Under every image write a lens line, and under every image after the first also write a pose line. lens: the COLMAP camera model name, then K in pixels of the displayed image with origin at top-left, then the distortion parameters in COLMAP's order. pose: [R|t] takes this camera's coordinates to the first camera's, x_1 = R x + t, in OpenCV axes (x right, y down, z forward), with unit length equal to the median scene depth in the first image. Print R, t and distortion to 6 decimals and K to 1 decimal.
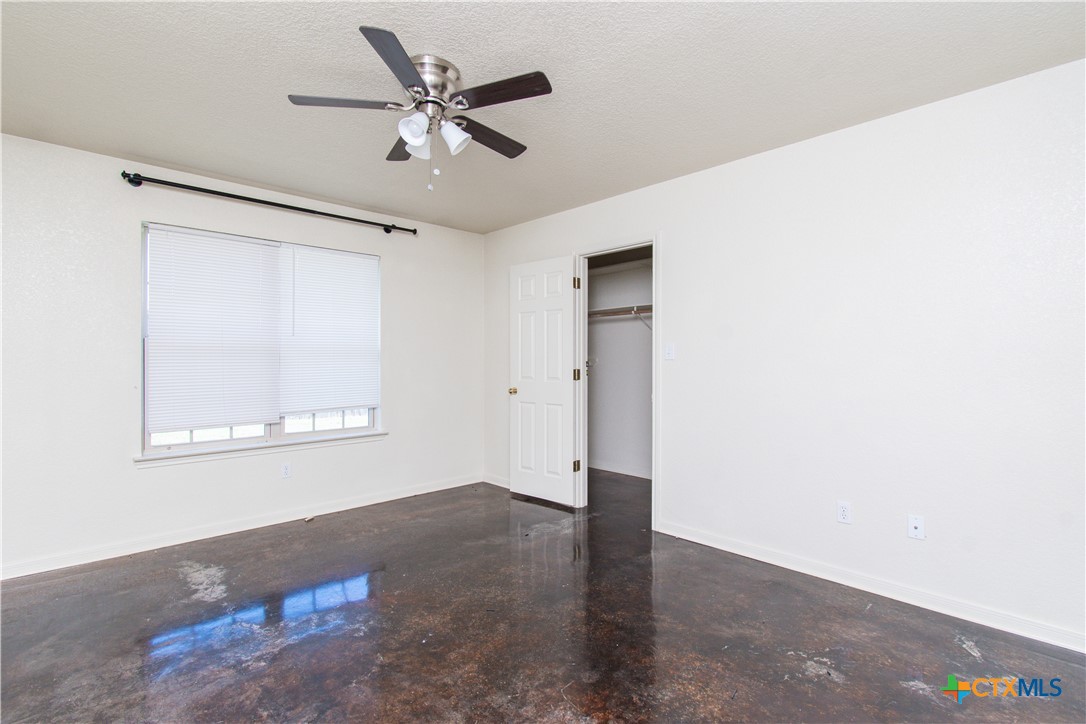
lens RADIAL K [[499.9, 0, 546.3], [0, 499.9, 359.3], [0, 0, 1]] dist [-0.000271, -0.000029]
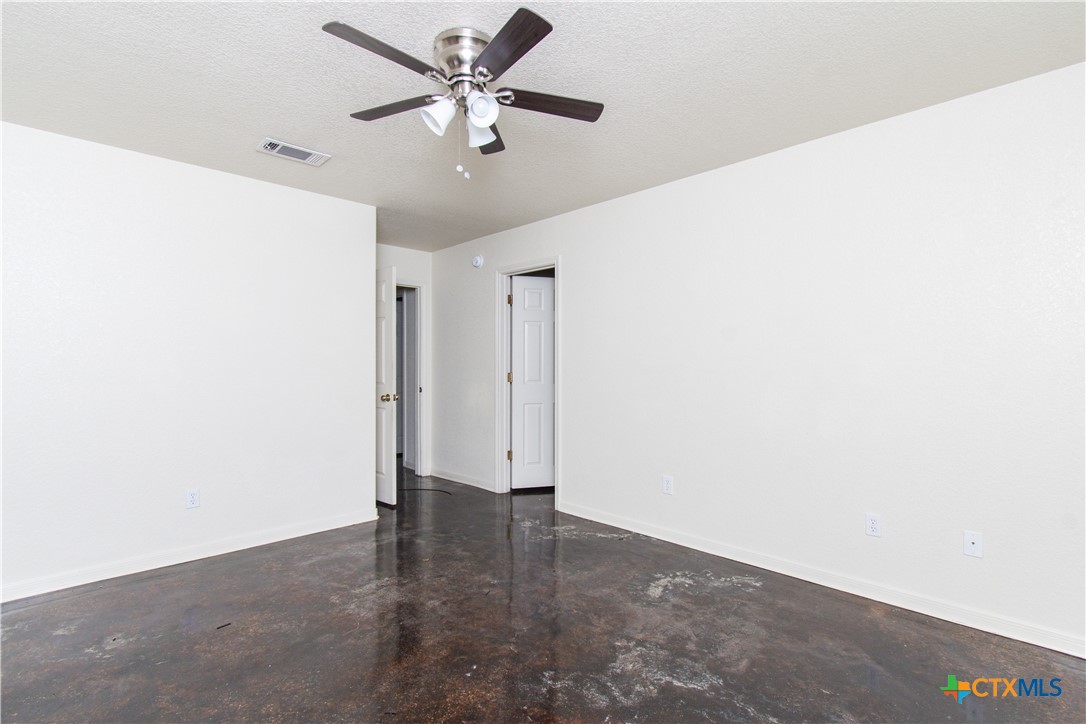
lens RADIAL K [[507.6, 0, 543.0], [0, 507.6, 362.0], [0, 0, 1]] dist [-0.001481, -0.000832]
pose [[-0.999998, -0.001612, 0.001116, -0.374424], [-0.001621, 0.999963, -0.008403, 0.003694], [-0.001102, -0.008405, -0.999964, 1.960221]]
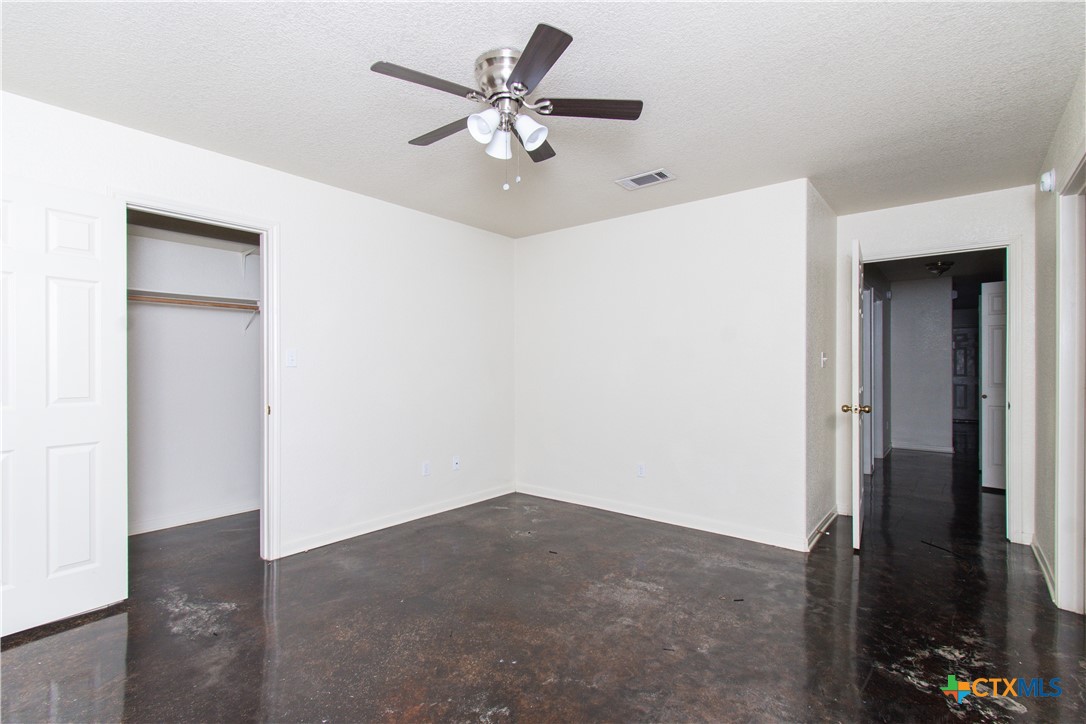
lens RADIAL K [[507.6, 0, 543.0], [0, 507.6, 362.0], [0, 0, 1]] dist [-0.001481, -0.000832]
pose [[-0.114515, 0.008663, 0.993384, -1.218644], [-0.002526, 0.999956, -0.009012, 0.003020], [-0.993418, -0.003541, -0.114489, 1.062985]]
